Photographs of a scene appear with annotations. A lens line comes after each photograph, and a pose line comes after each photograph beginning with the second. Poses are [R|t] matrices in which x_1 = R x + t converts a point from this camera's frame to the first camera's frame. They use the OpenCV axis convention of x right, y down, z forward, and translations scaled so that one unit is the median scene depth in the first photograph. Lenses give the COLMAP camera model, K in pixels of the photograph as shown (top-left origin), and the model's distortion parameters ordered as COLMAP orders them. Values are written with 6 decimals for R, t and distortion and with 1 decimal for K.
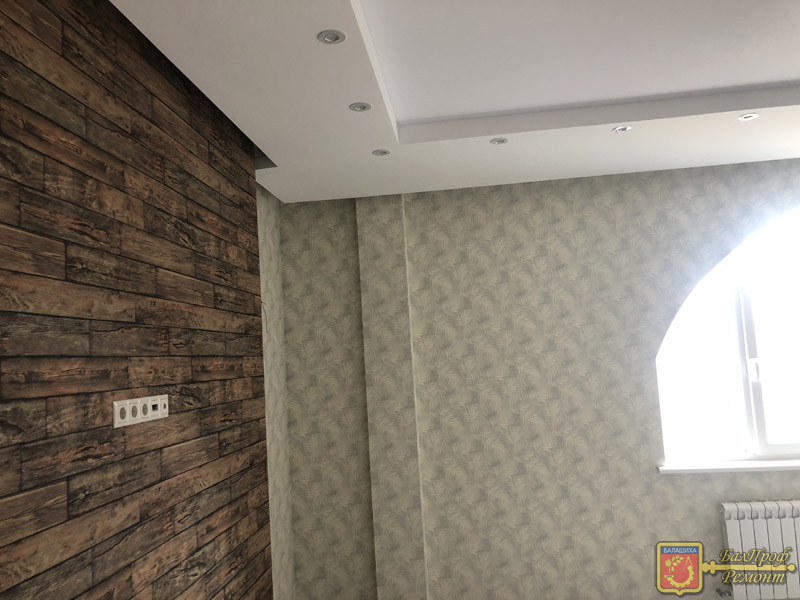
lens RADIAL K [[658.7, 0, 397.6], [0, 658.7, 294.3], [0, 0, 1]] dist [0.035923, -0.041007]
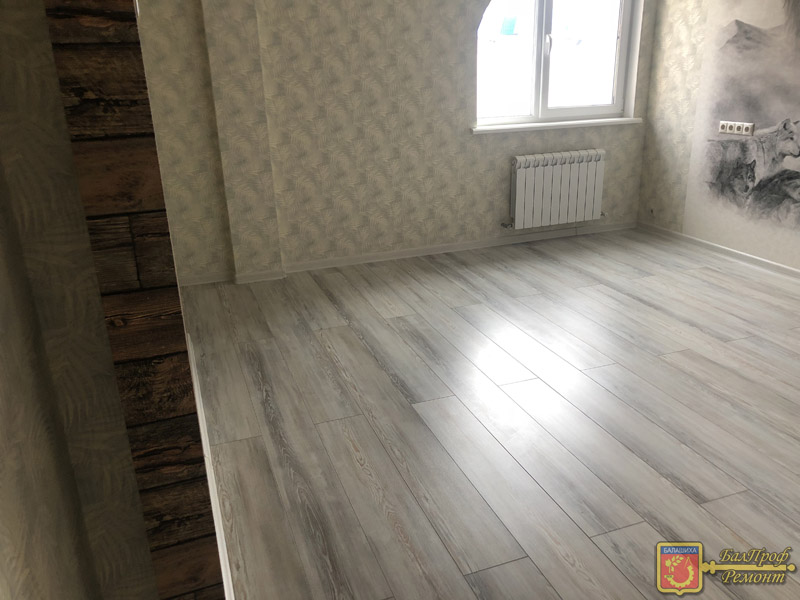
lens RADIAL K [[658.7, 0, 396.9], [0, 658.7, 304.3], [0, 0, 1]] dist [0.035923, -0.041007]
pose [[0.896656, -0.117853, 0.426753, -0.266162], [-0.065711, 0.917815, 0.391533, 0.097741], [-0.437824, -0.379113, 0.815220, -0.016683]]
